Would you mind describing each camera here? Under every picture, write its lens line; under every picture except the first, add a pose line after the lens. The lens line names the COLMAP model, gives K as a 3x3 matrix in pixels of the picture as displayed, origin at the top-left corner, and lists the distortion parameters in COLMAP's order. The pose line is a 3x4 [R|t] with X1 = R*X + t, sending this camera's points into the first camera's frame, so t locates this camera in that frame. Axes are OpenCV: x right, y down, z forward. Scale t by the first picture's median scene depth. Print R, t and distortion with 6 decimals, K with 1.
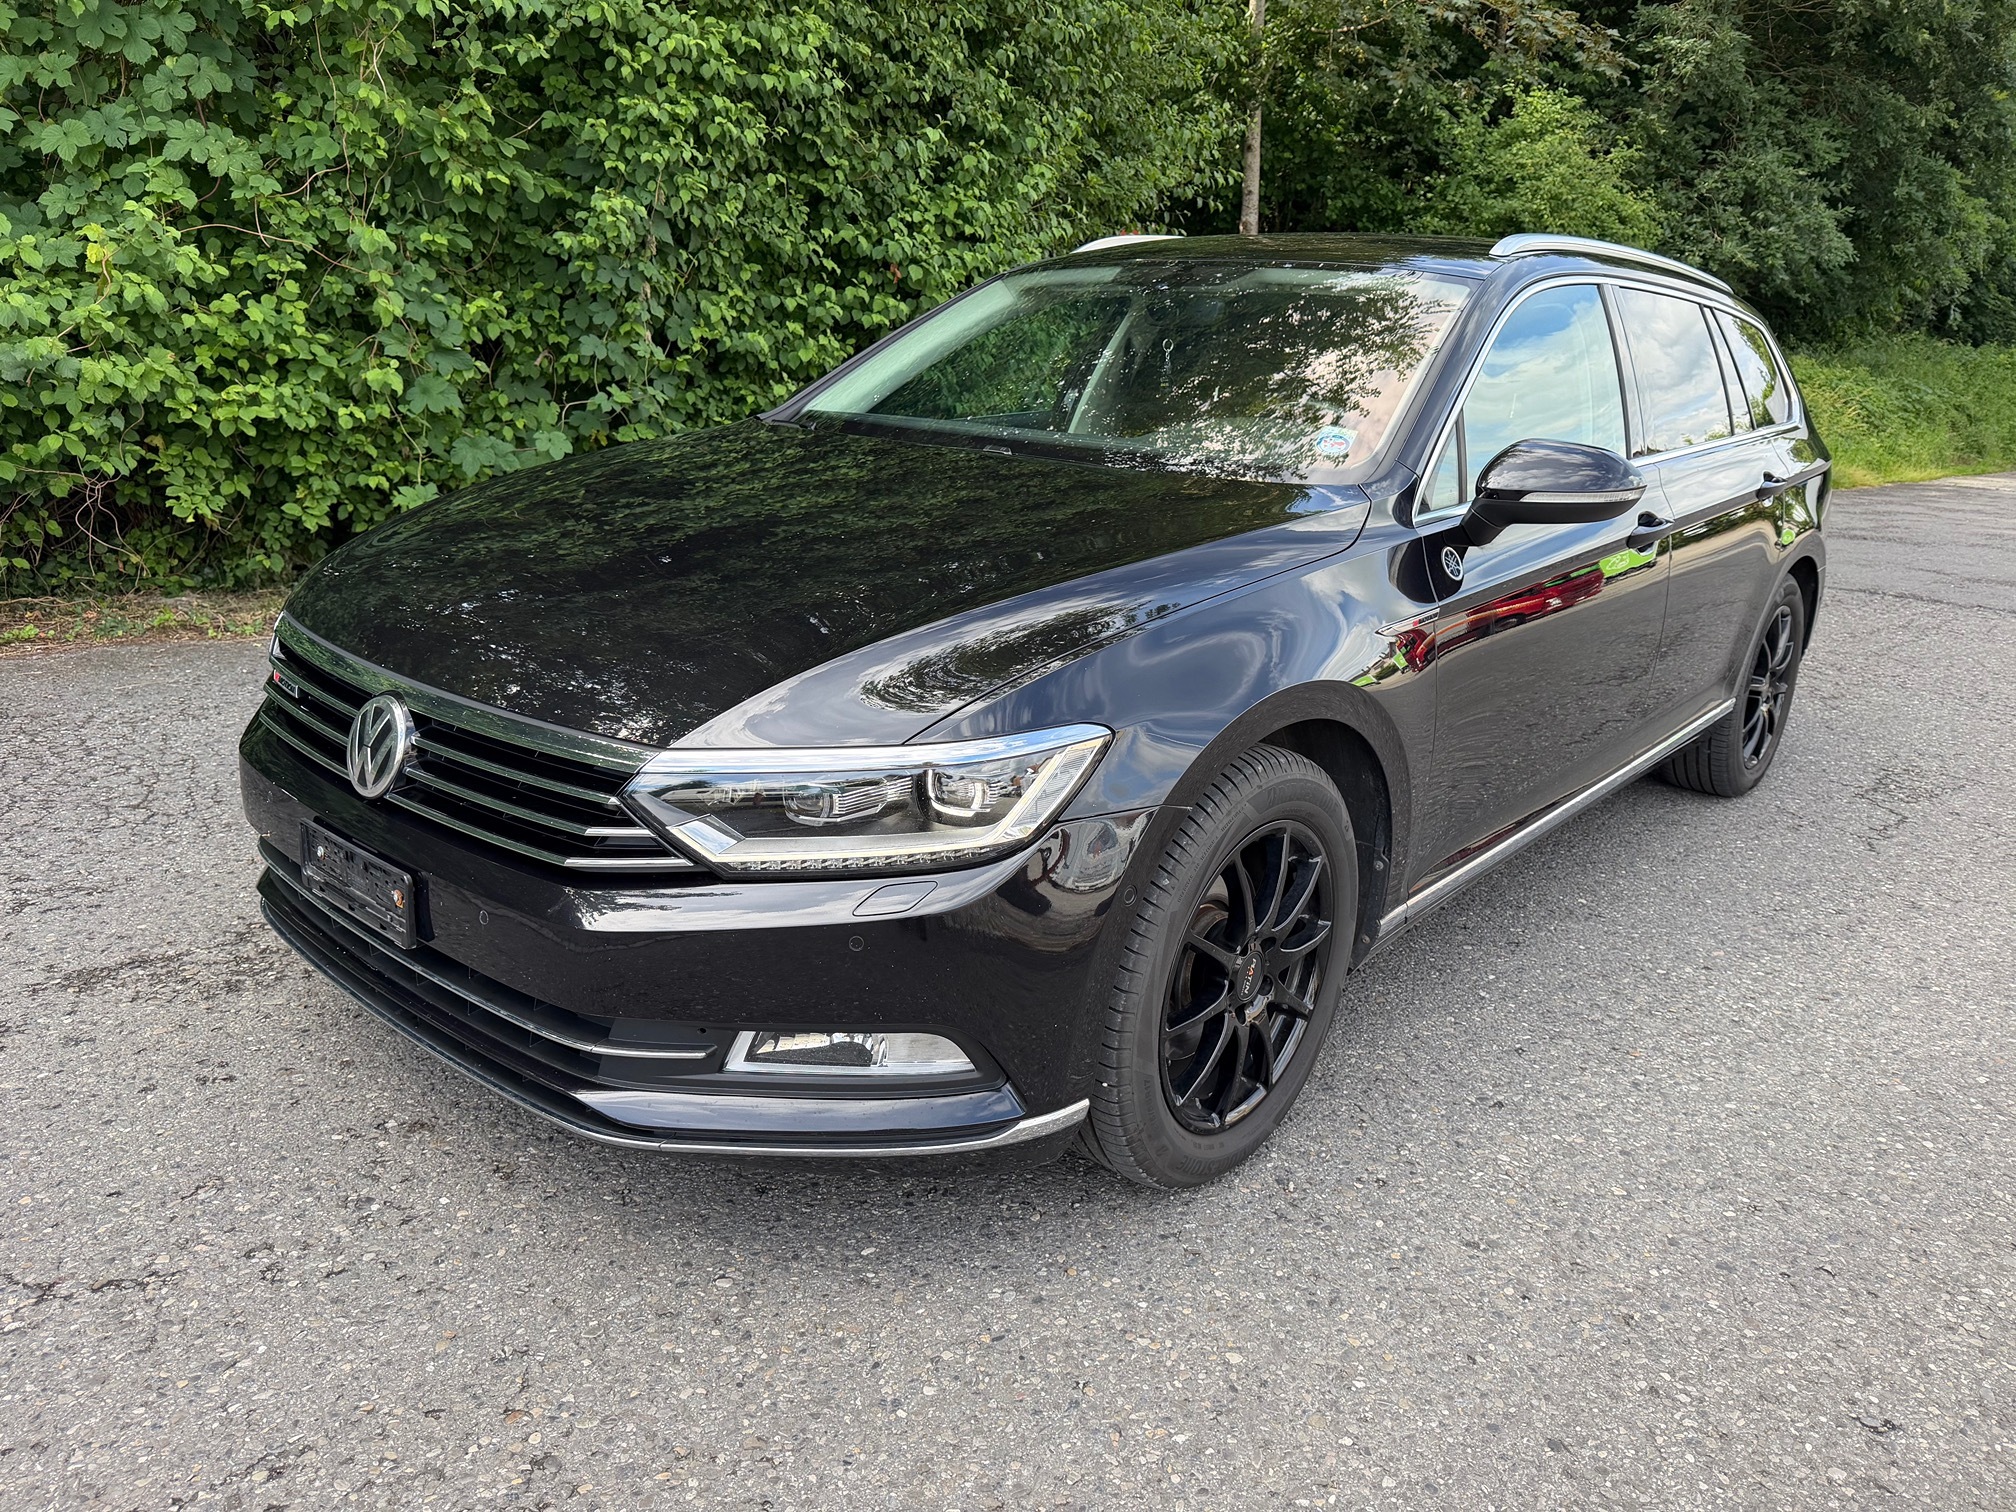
lens RADIAL K [[1432.9, 0, 1008.0], [0, 1432.9, 756.0], [0, 0, 1]] dist [0.008589, -0.018741]
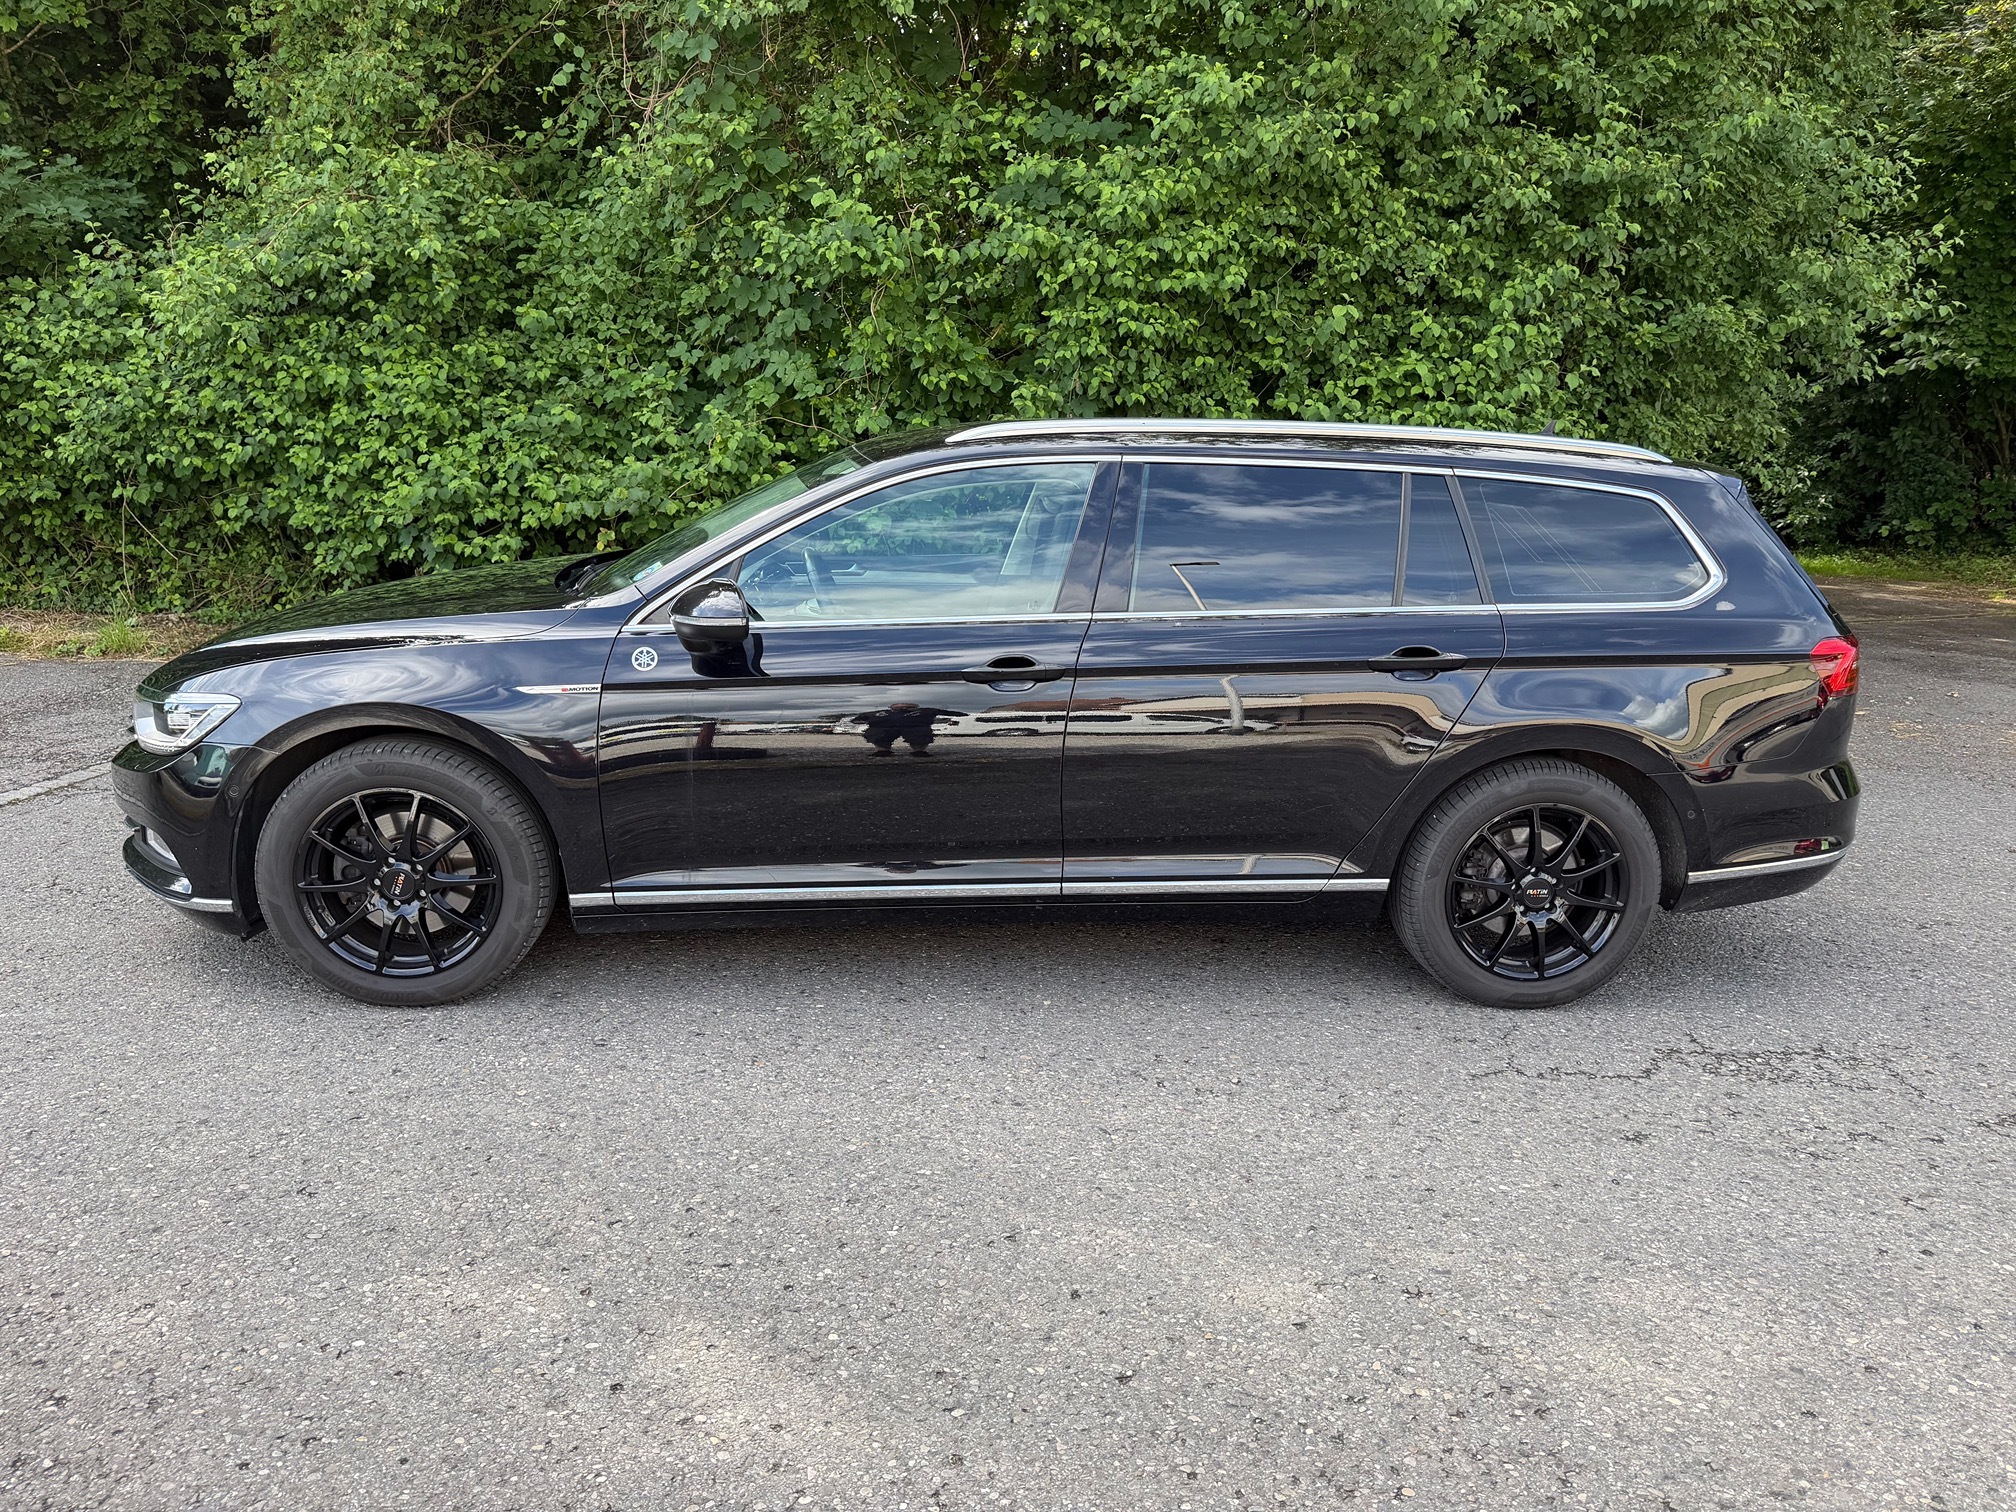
lens RADIAL K [[1432.9, 0, 1008.0], [0, 1432.9, 756.0], [0, 0, 1]] dist [0.008589, -0.018741]
pose [[0.734293, 0.132425, -0.665791, 0.684989], [-0.190756, 0.981520, -0.015159, -0.042356], [0.651480, 0.138135, 0.745984, 0.076636]]
